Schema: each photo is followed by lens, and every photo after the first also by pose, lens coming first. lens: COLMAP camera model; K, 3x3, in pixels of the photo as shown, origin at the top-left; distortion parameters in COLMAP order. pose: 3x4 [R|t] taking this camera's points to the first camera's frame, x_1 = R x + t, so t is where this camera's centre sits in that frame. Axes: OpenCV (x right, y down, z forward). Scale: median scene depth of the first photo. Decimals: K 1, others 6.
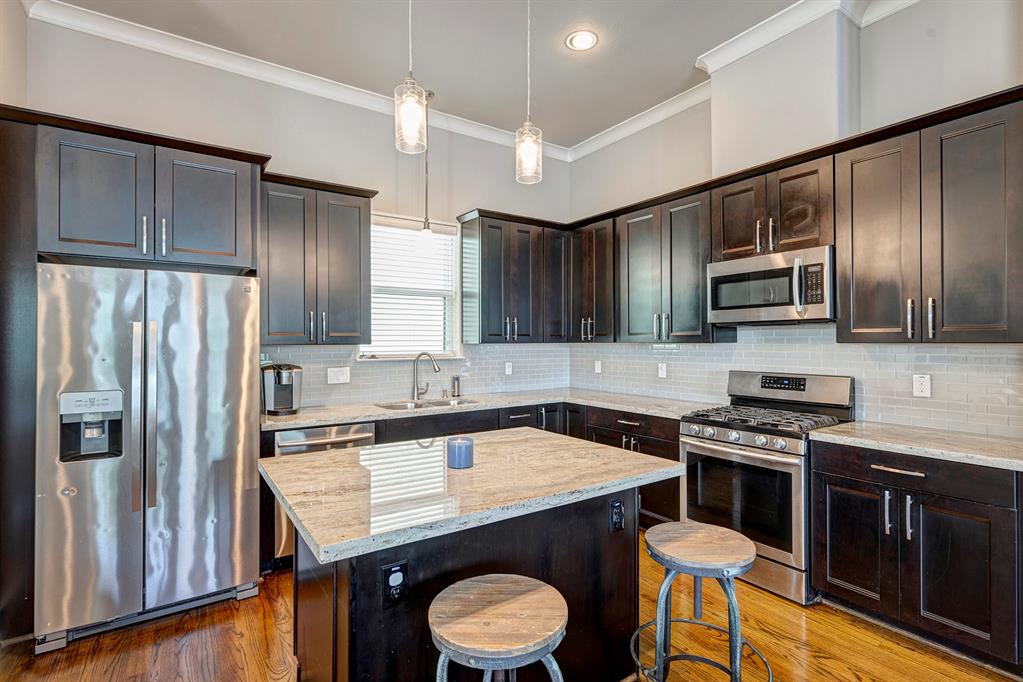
lens RADIAL K [[480.1, 0, 515.4], [0, 480.1, 337.3], [0, 0, 1]] dist [0.003979, 0.000358]
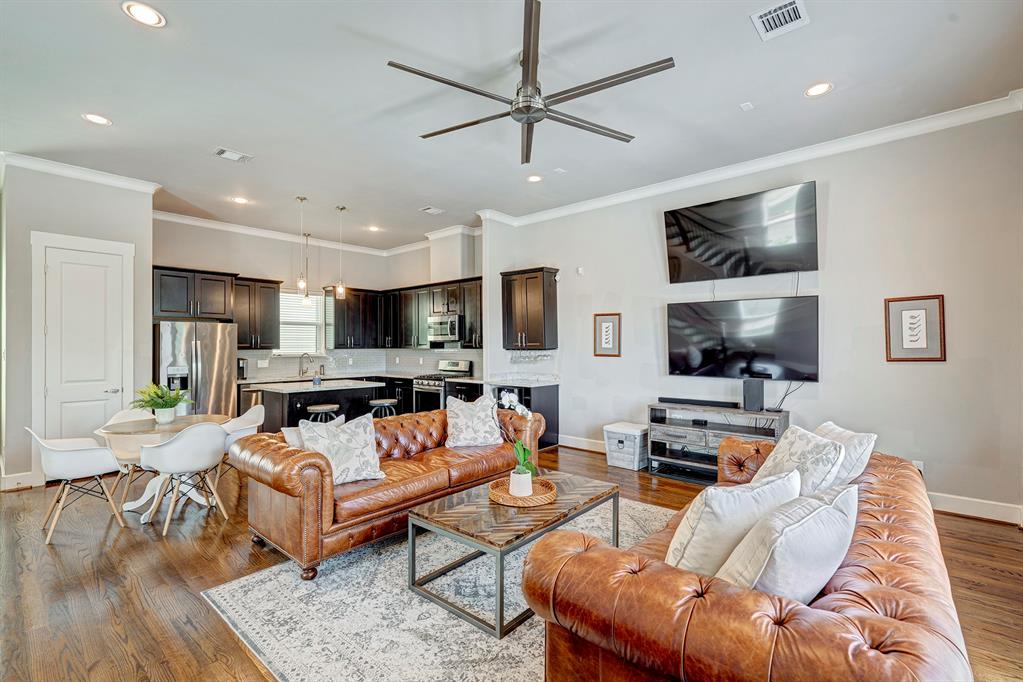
lens RADIAL K [[463.3, 0, 521.3], [0, 463.3, 343.8], [0, 0, 1]] dist [-0.001939, 0.000131]
pose [[0.969036, 0.001762, 0.246915, 0.271541], [-0.002385, 0.999995, 0.002224, -0.020647], [-0.246910, -0.002744, 0.969035, -1.442903]]
